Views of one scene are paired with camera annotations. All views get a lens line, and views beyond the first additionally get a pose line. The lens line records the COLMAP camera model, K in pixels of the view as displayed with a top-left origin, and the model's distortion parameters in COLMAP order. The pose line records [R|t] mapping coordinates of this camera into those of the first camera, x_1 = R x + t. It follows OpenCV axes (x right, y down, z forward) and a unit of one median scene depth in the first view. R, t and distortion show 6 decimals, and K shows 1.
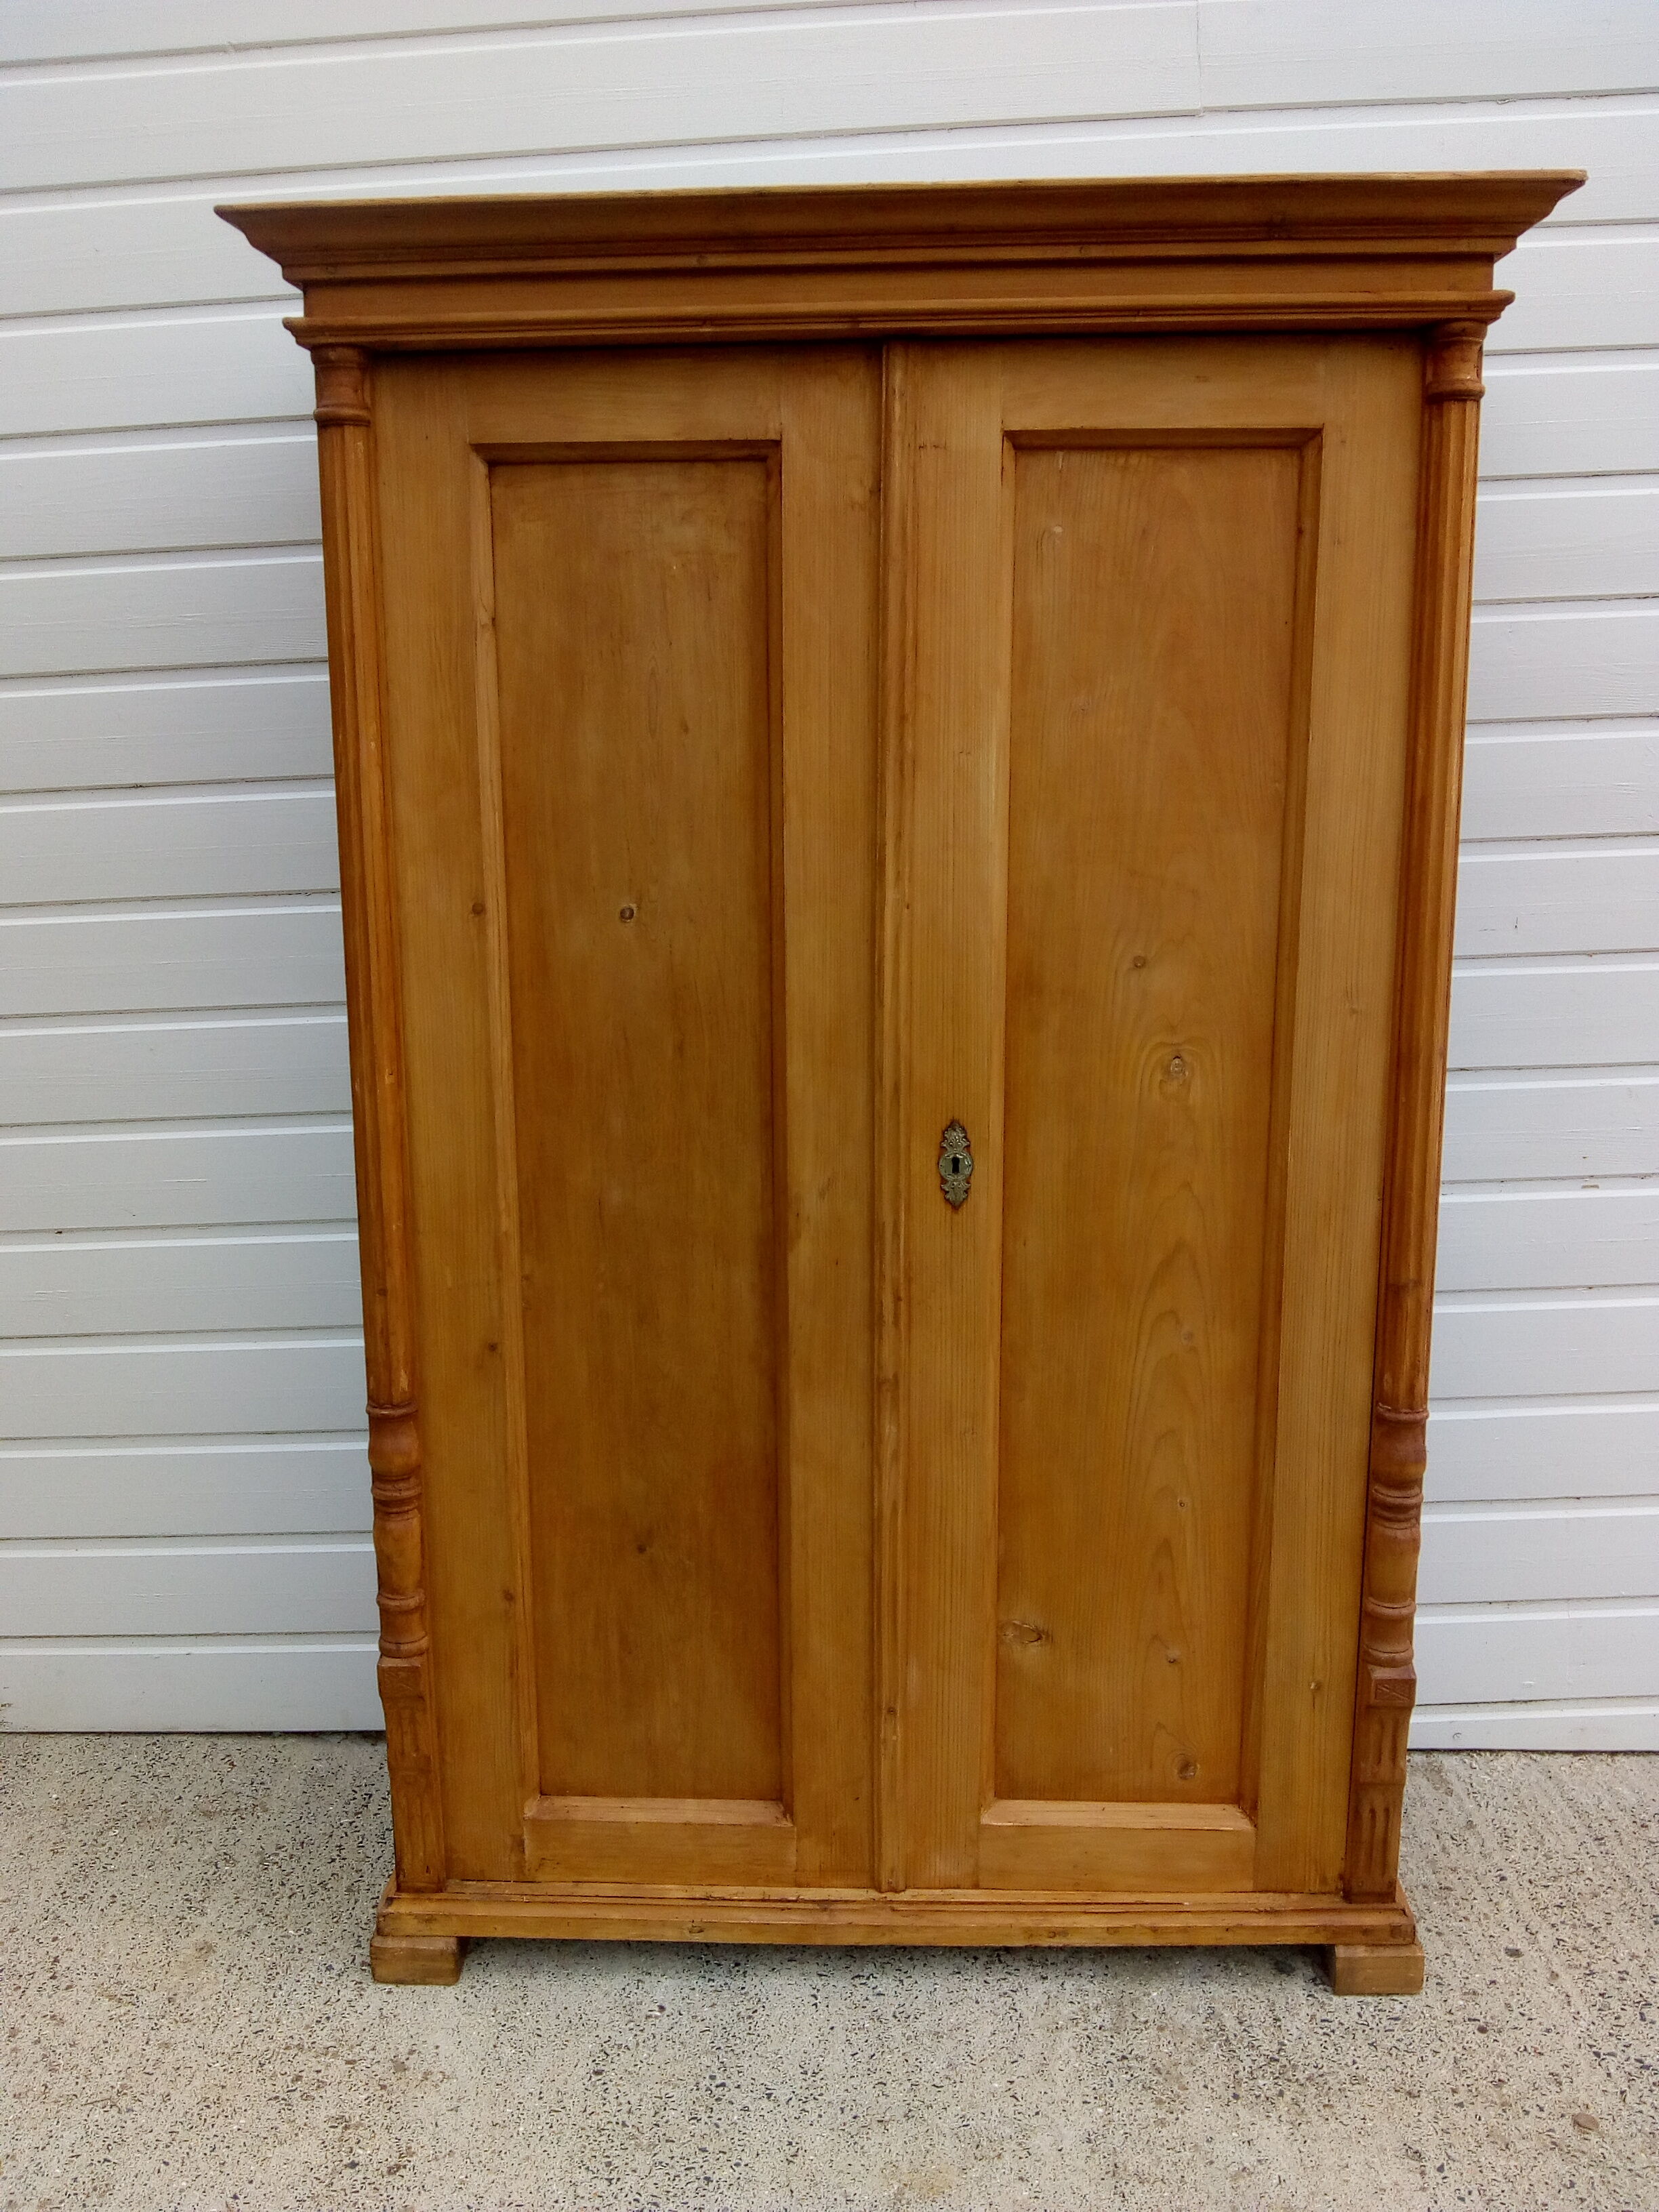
lens RADIAL K [[1935.7, 0, 827.9], [0, 1935.7, 1104.4], [0, 0, 1]] dist [-0.030664, -0.037708]
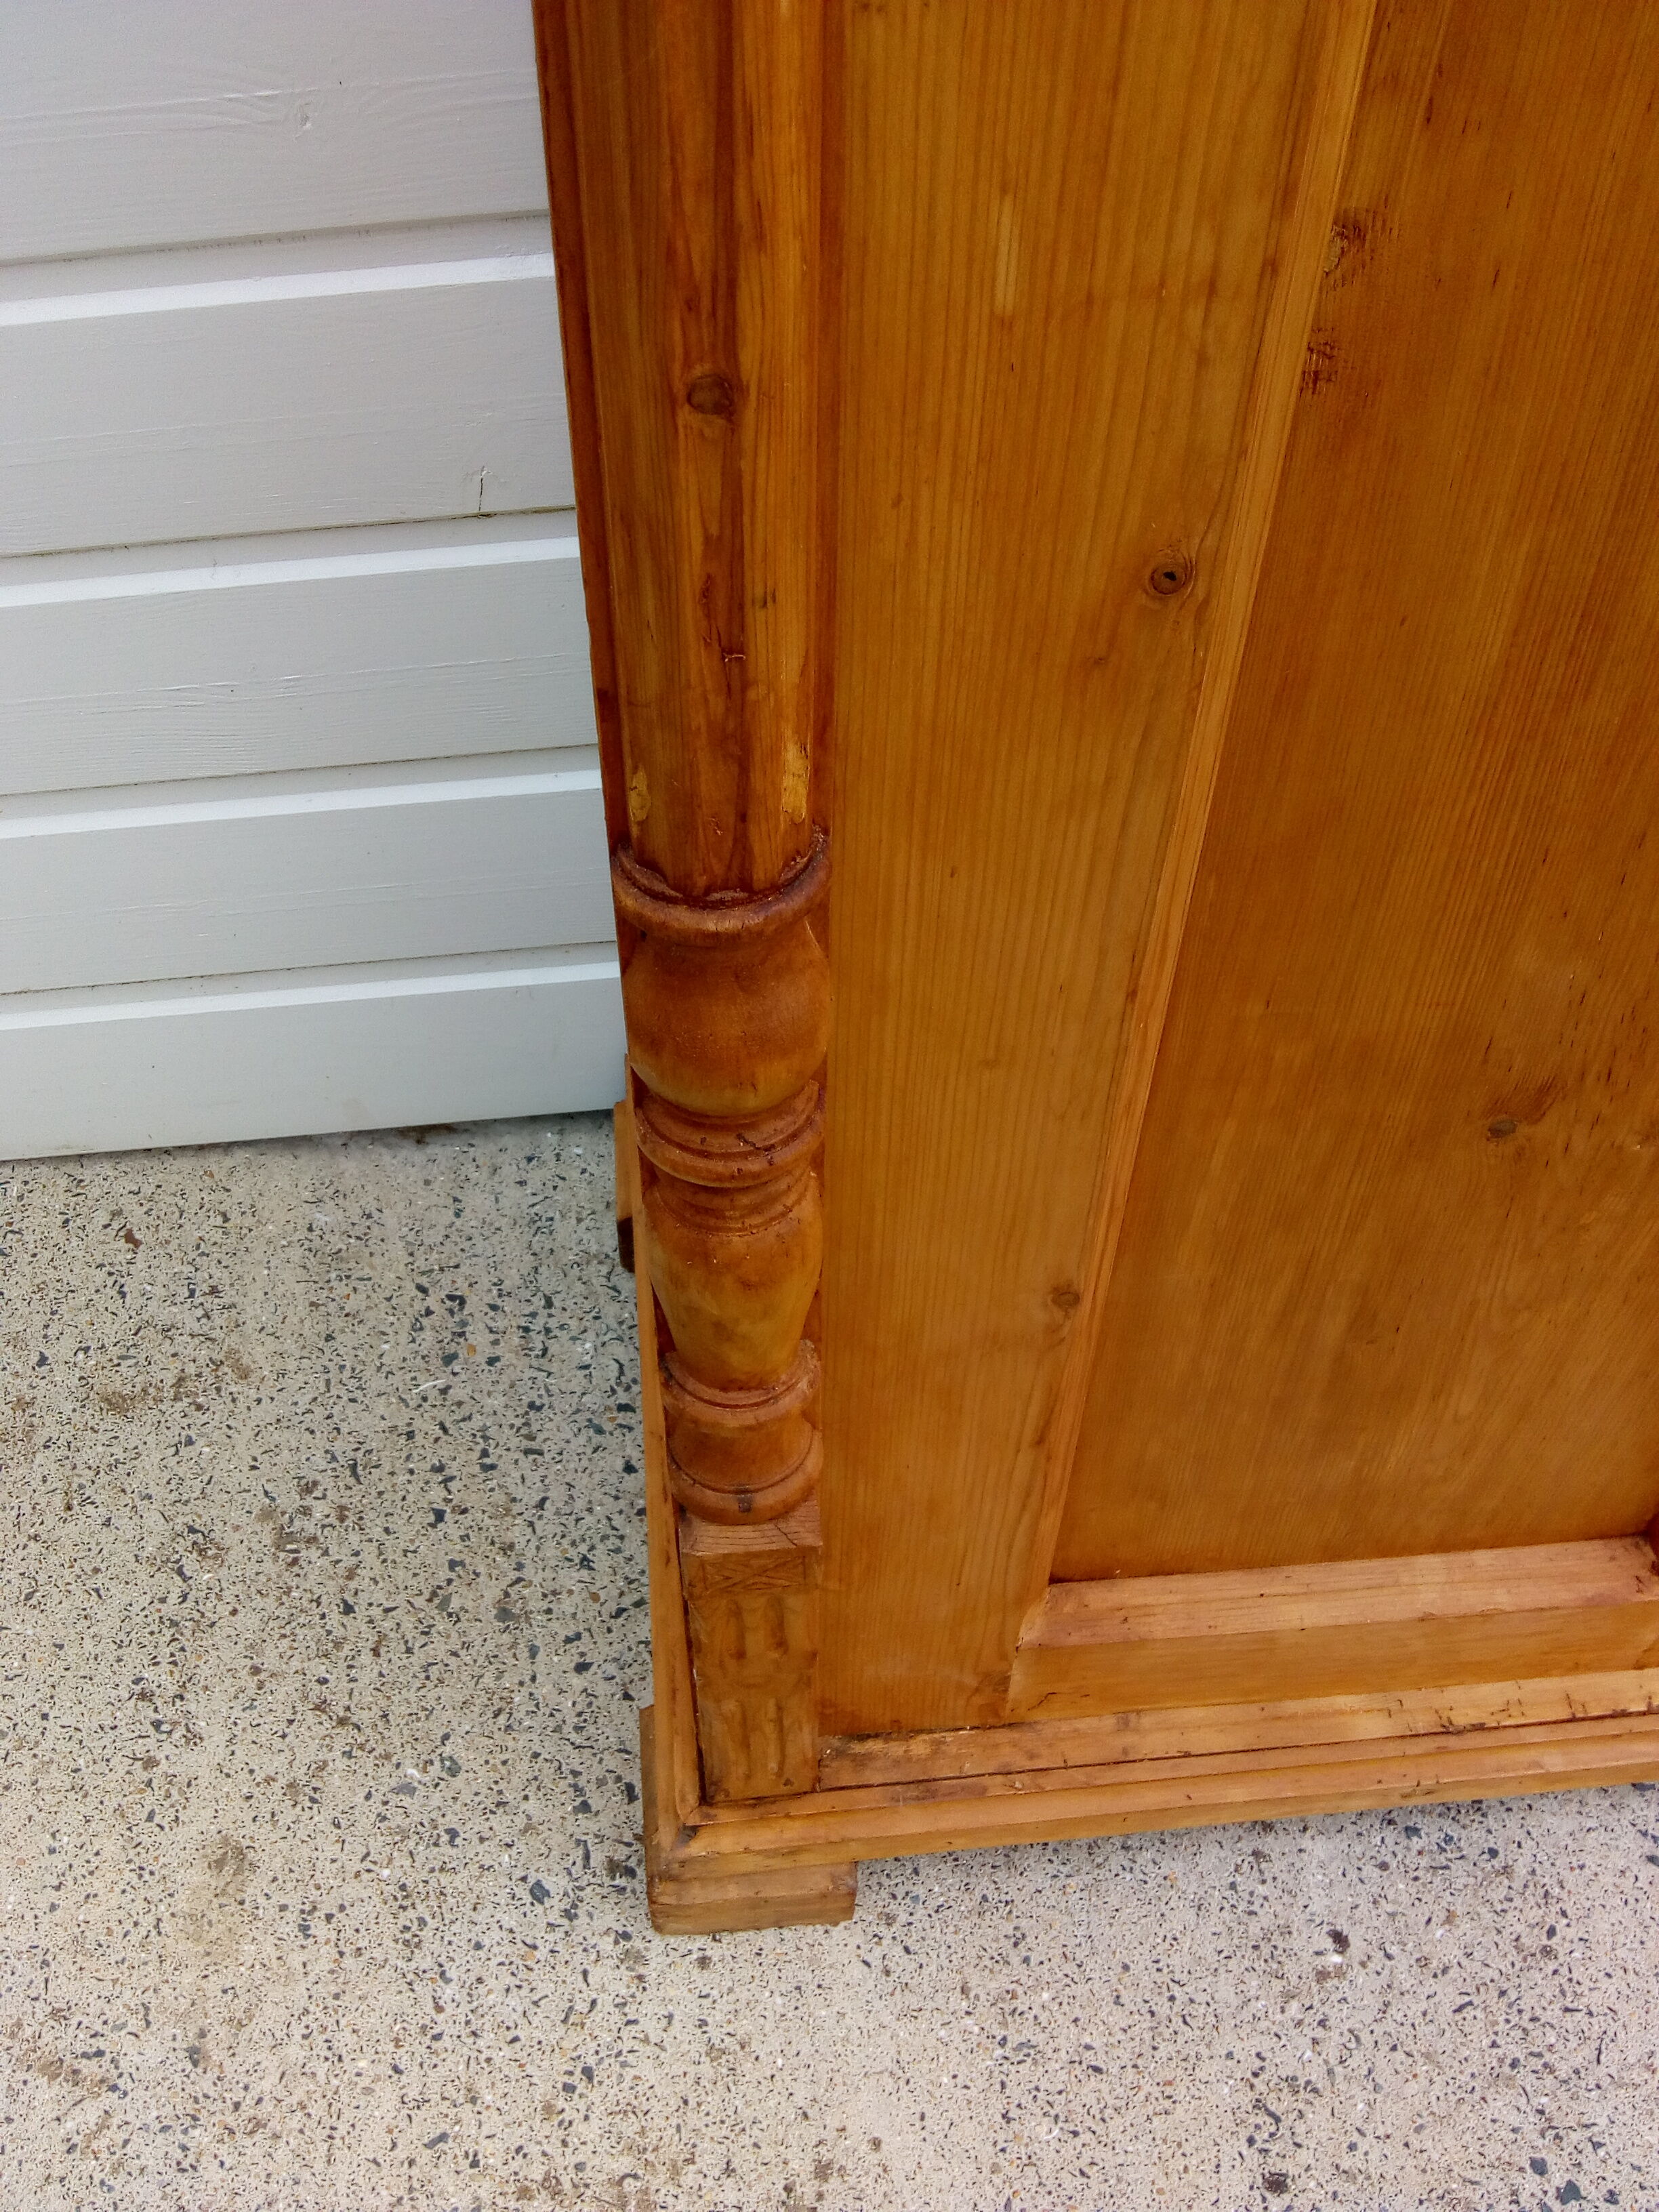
lens RADIAL K [[1917.1, 0, 790.8], [0, 1917.1, 1058.2], [0, 0, 1]] dist [0.032977, -0.122199]
pose [[0.992231, -0.089018, 0.086911, -0.240294], [0.018243, 0.795141, 0.606151, 0.040284], [-0.123065, -0.599856, 0.790587, 0.814688]]
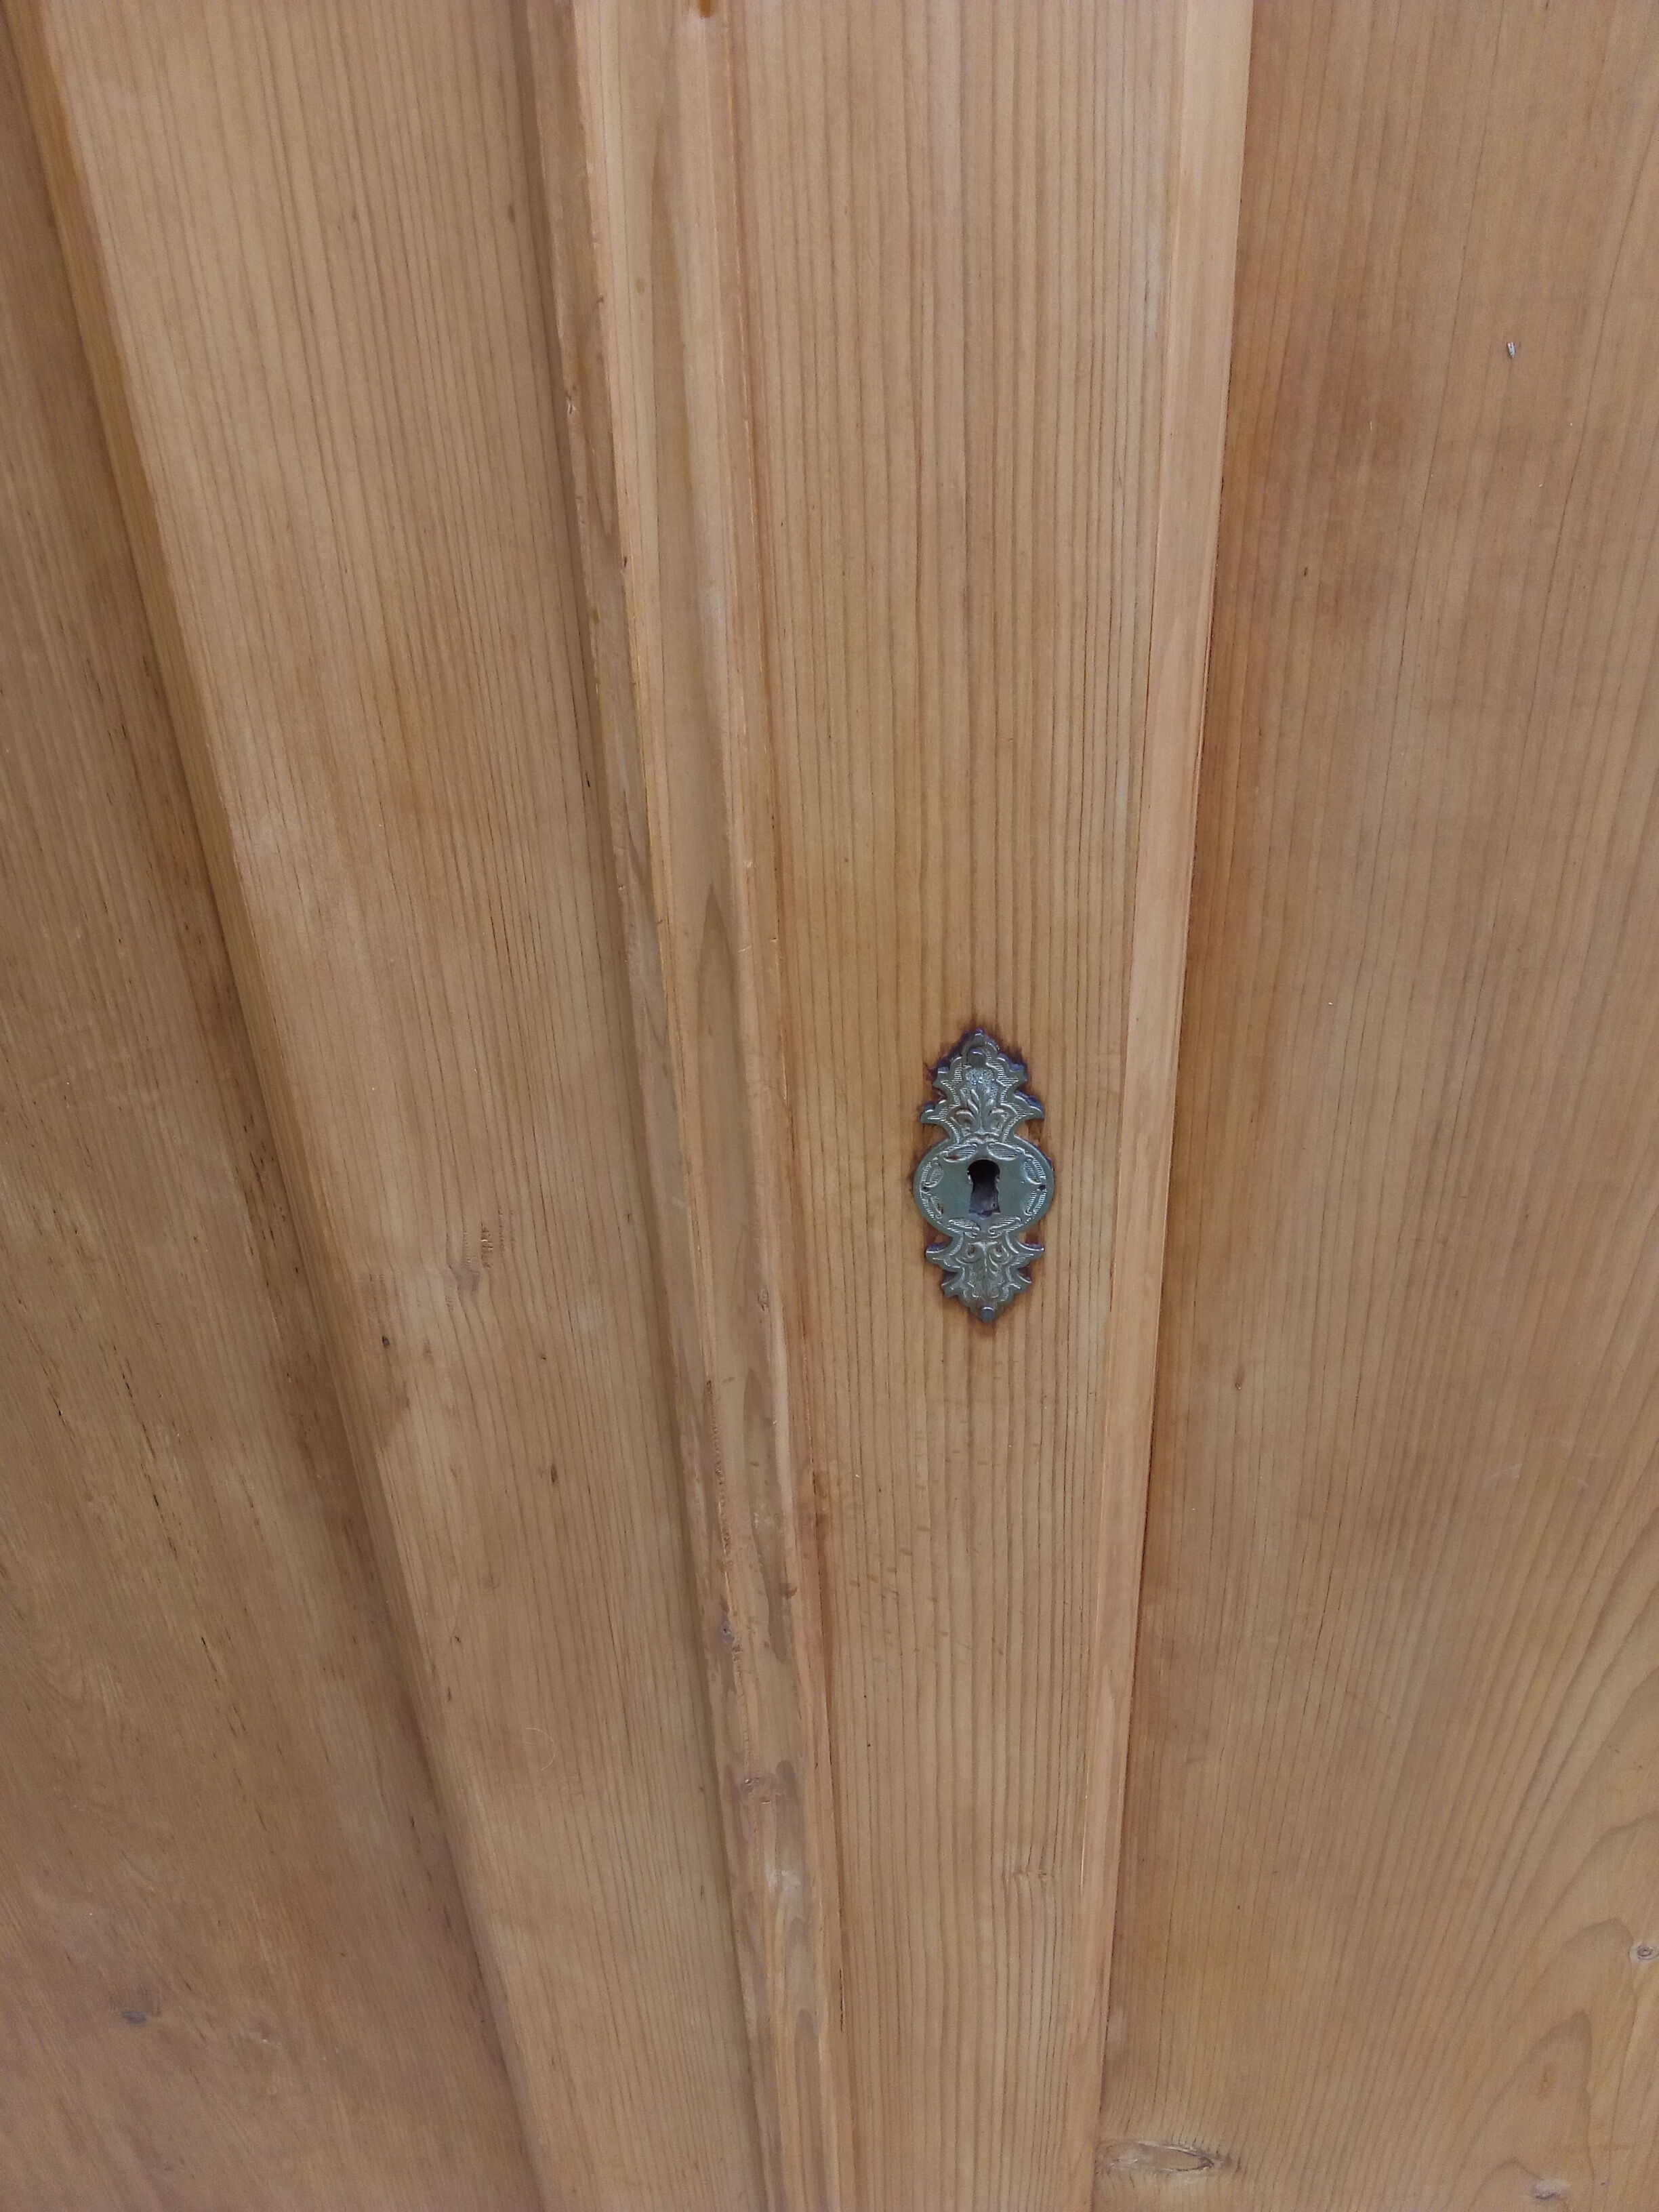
lens RADIAL K [[1885.9, 0, 946.2], [0, 1885.9, 1013.7], [0, 0, 1]] dist [0.066524, -0.196398]
pose [[0.989511, -0.079294, 0.120751, 0.032011], [0.033230, 0.938411, 0.343919, -0.065803], [-0.140585, -0.336299, 0.931203, 0.737411]]
